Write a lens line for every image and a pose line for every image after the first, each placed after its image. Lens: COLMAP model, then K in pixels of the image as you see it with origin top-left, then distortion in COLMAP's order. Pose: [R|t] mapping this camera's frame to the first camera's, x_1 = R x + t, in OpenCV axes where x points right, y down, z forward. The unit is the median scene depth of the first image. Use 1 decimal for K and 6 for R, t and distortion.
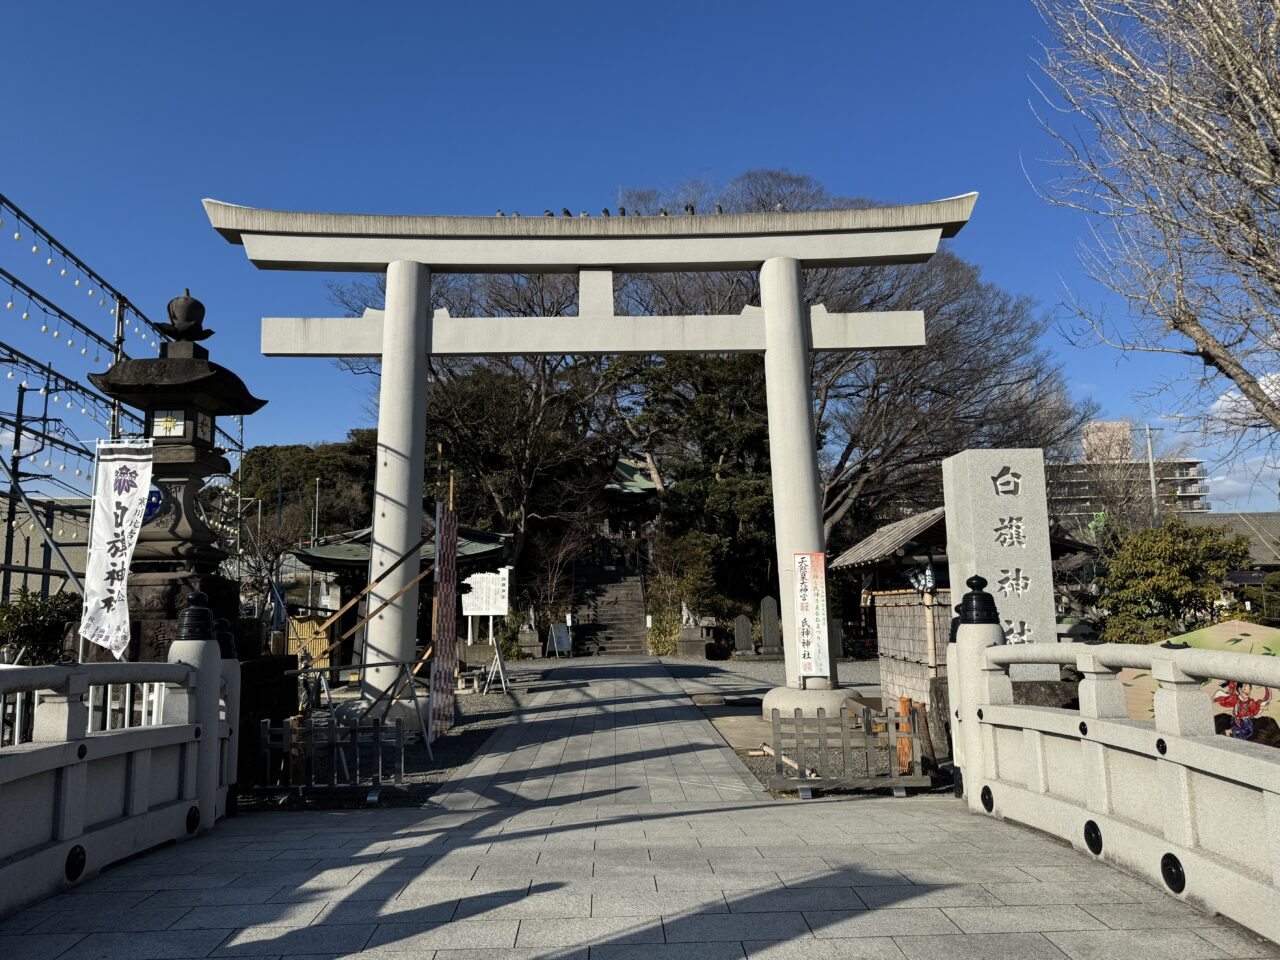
lens RADIAL K [[908.1, 0, 640.0], [0, 908.1, 480.0], [0, 0, 1]] dist [-0.003703, 0.000078]
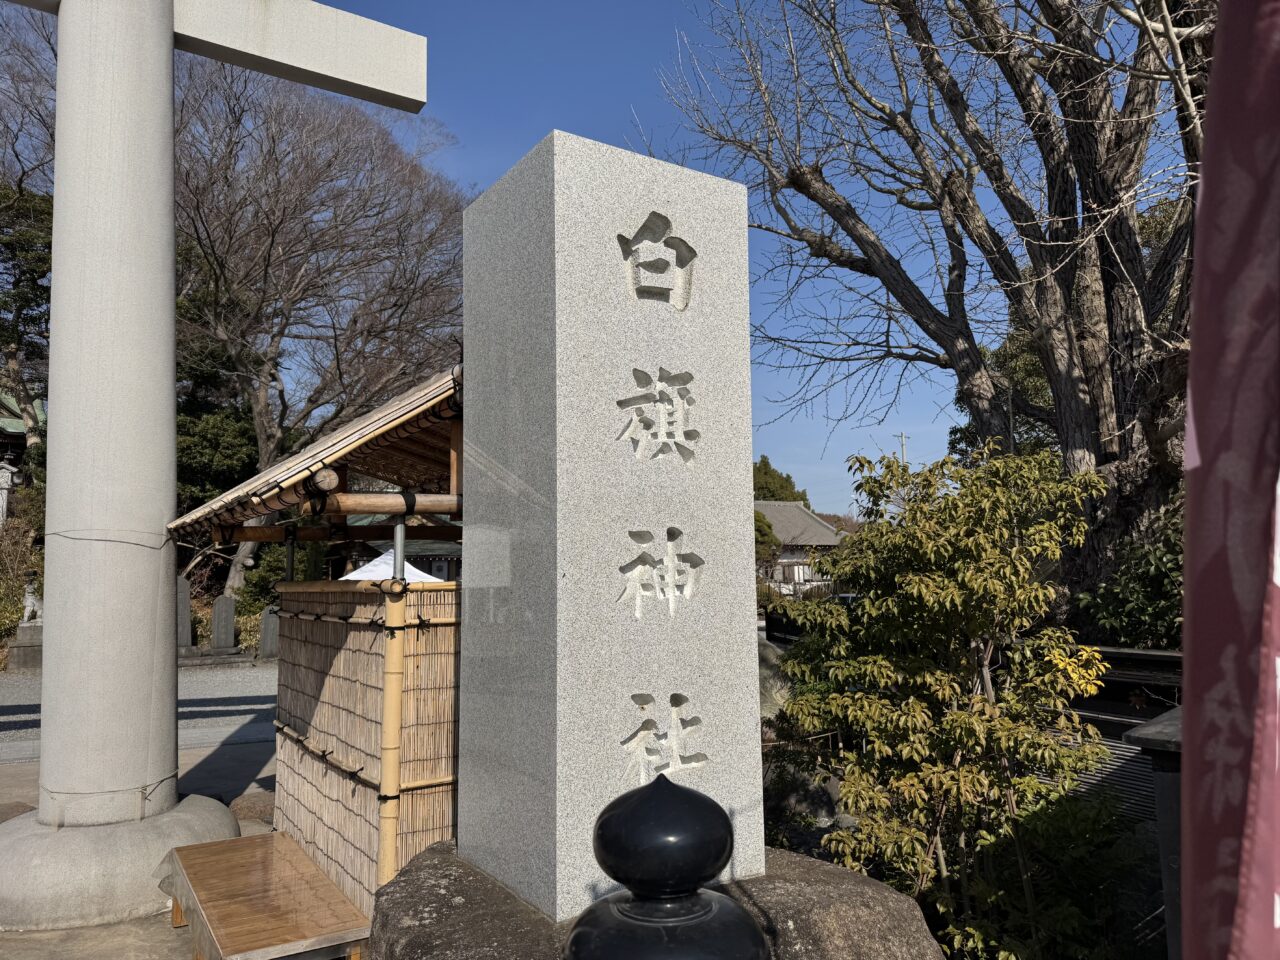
lens RADIAL K [[889.1, 0, 640.0], [0, 889.1, 480.0], [0, 0, 1]] dist [0.050227, -0.001411]
pose [[0.847364, 0.052269, 0.528434, 0.173618], [-0.069063, 0.997539, 0.012076, 0.056378], [-0.526503, -0.046728, 0.848888, 0.539185]]
